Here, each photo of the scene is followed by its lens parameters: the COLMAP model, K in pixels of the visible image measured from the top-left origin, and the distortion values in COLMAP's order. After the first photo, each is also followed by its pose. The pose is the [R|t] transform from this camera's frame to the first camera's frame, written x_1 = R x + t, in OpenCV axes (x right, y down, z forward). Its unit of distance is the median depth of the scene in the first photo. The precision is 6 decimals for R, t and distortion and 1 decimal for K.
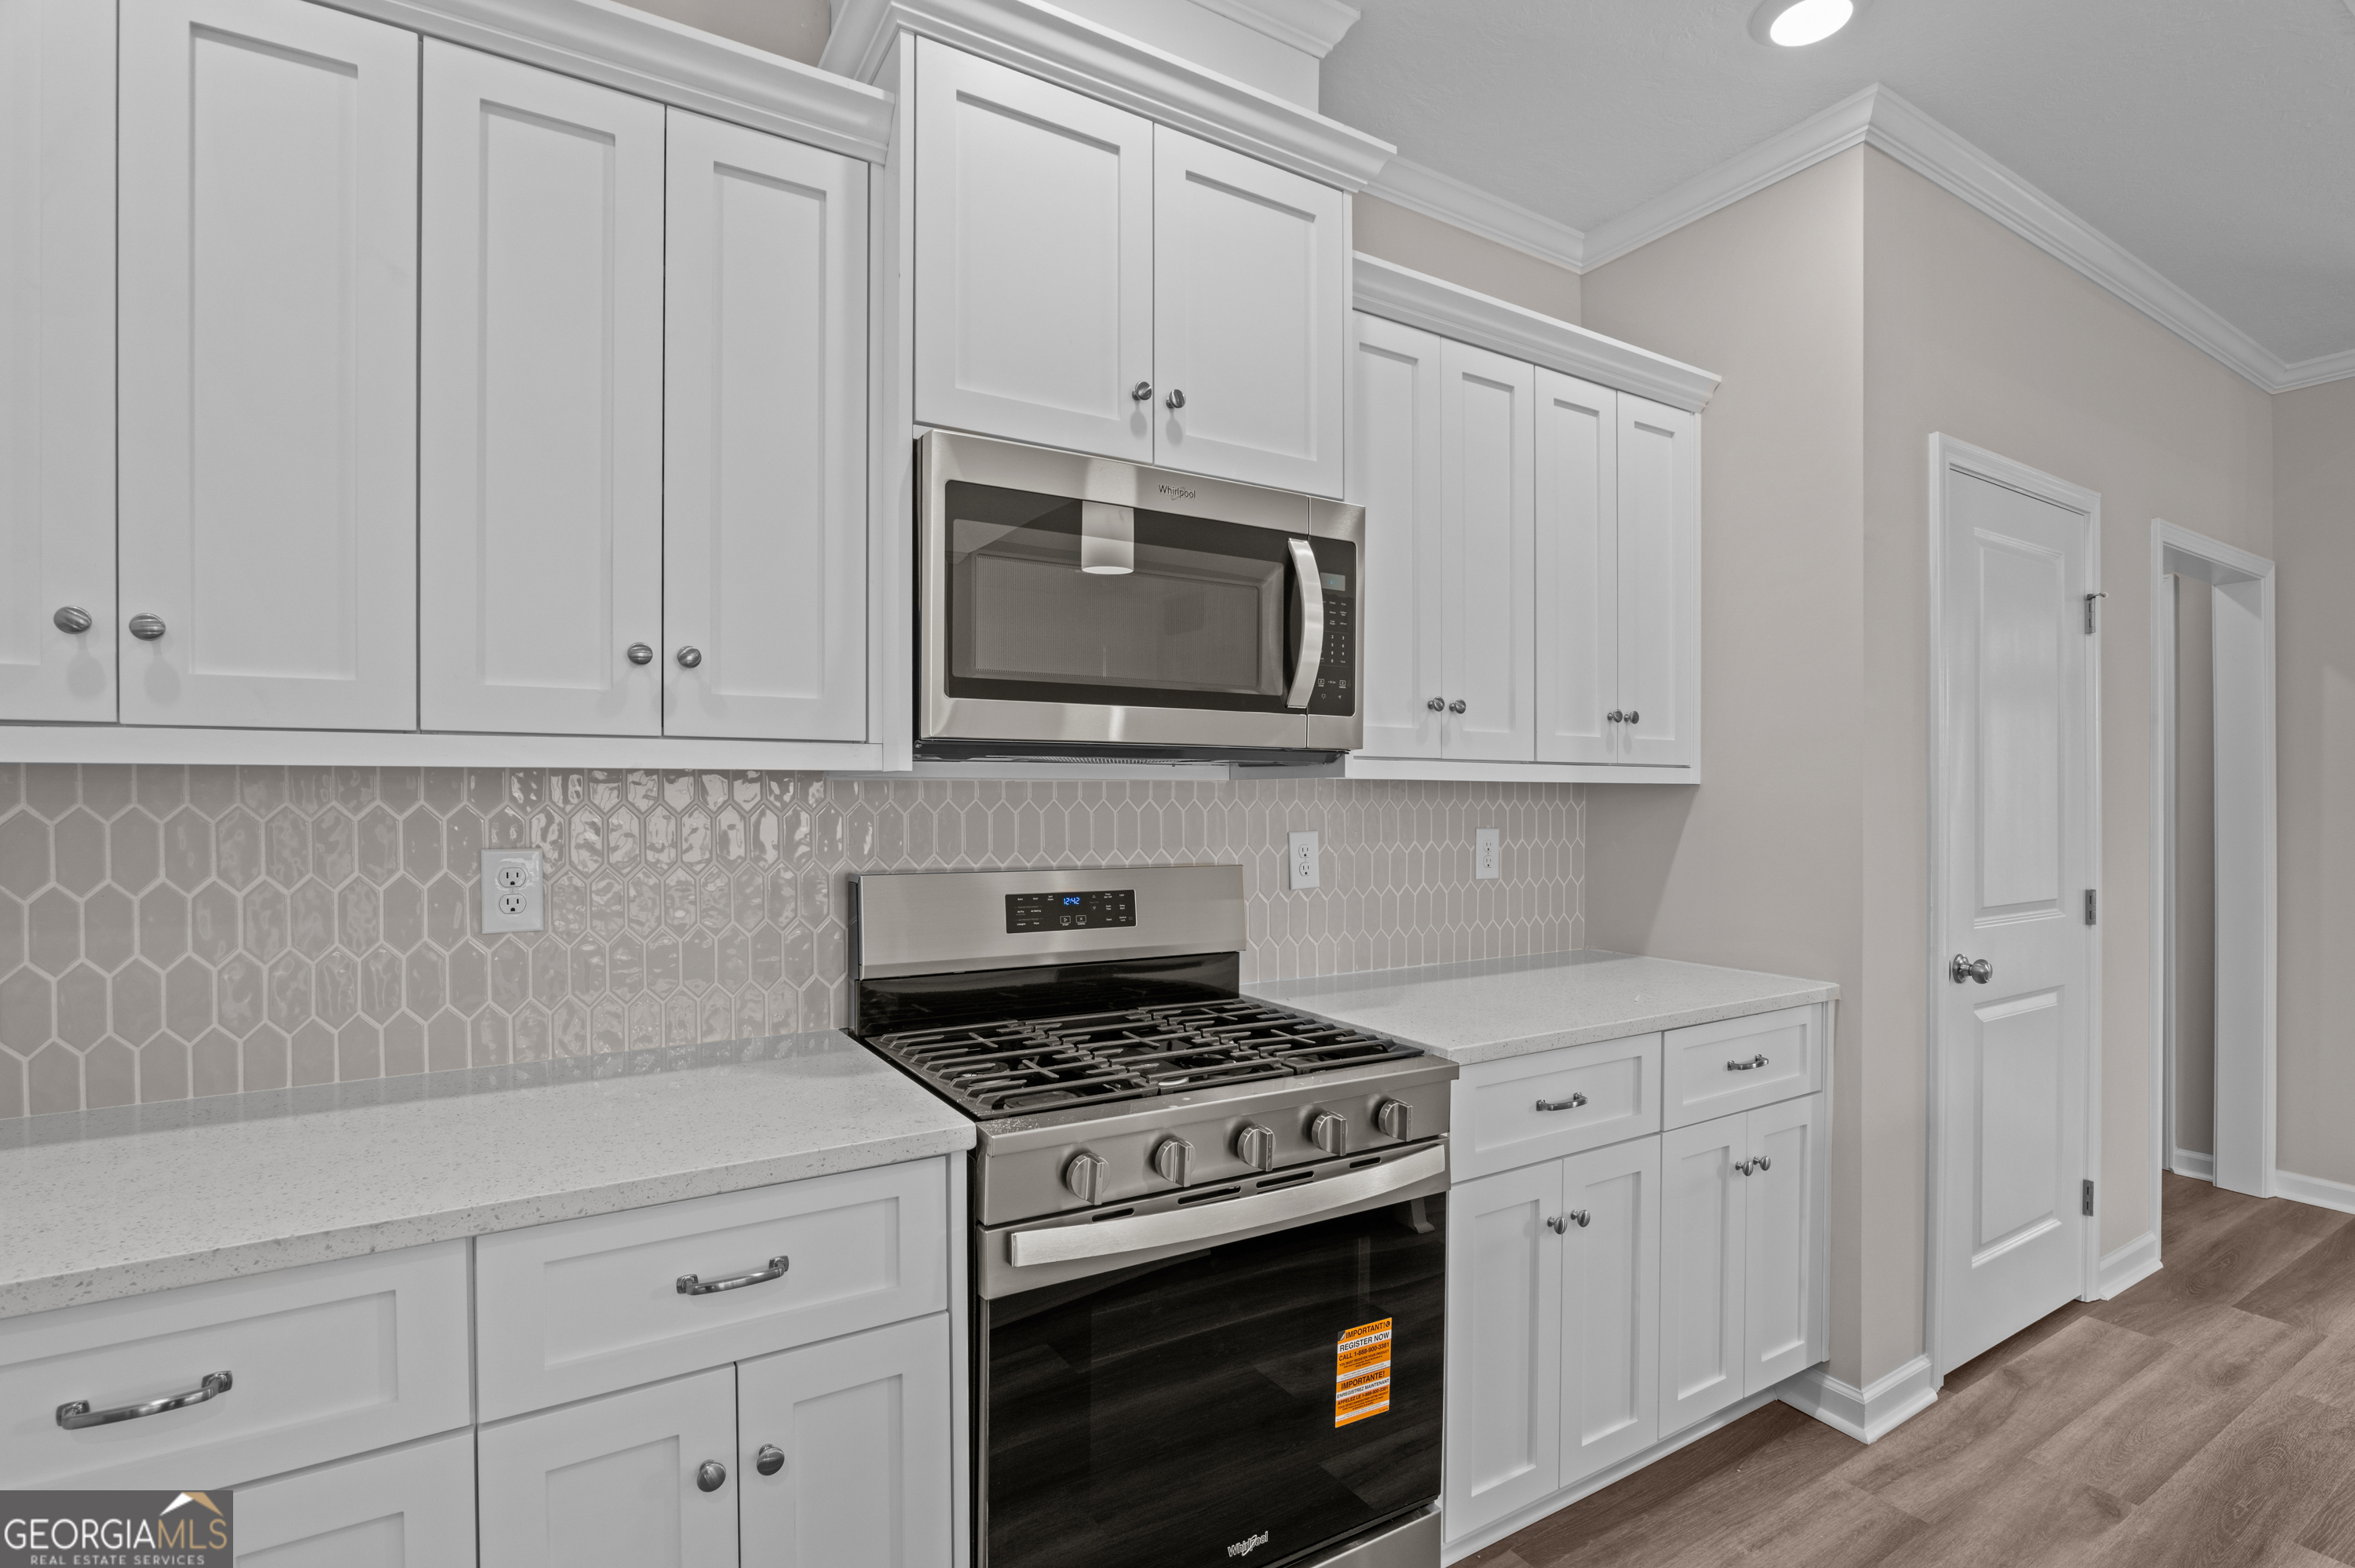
lens RADIAL K [[1093.4, 0, 1175.1], [0, 1093.4, 802.3], [0, 0, 1]] dist [-0.019859, 0.004845]
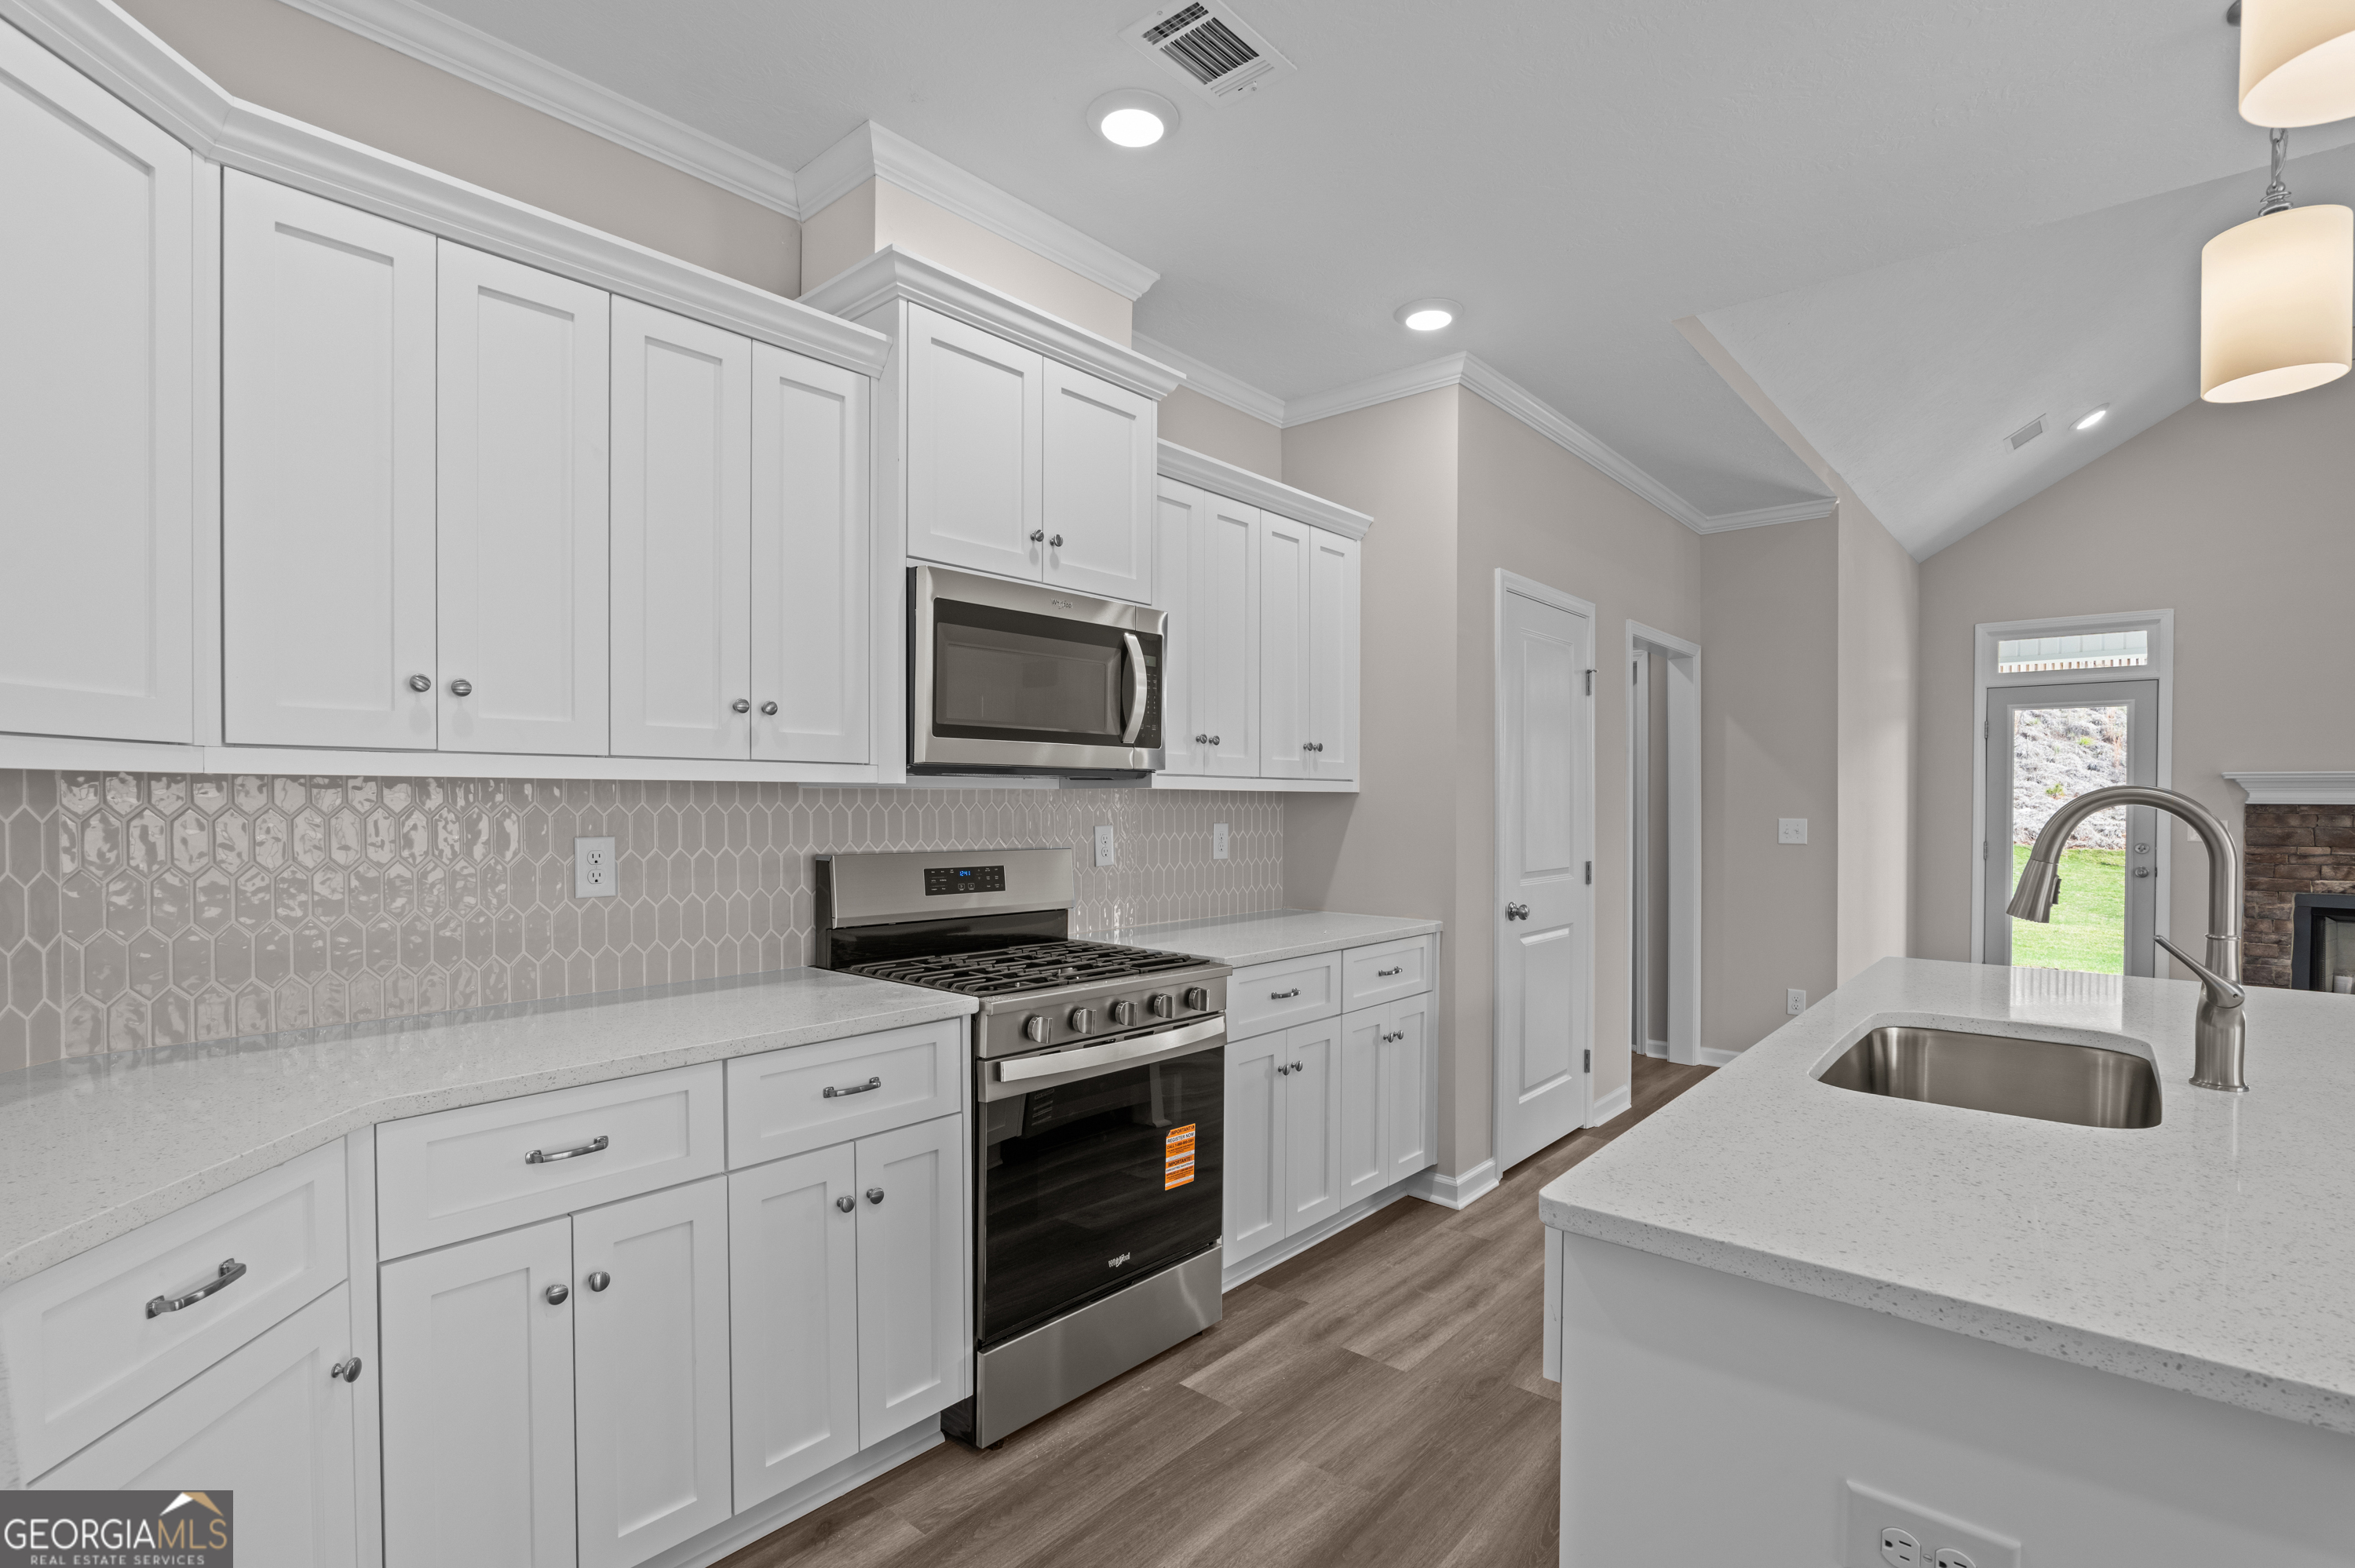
lens RADIAL K [[1104.9, 0, 1171.0], [0, 1104.9, 815.6], [0, 0, 1]] dist [-0.016788, 0.004298]
pose [[0.954727, -0.002698, 0.297471, -0.262213], [0.000320, 0.999968, 0.008041, 0.003310], [-0.297483, -0.007582, 0.954697, -0.448473]]
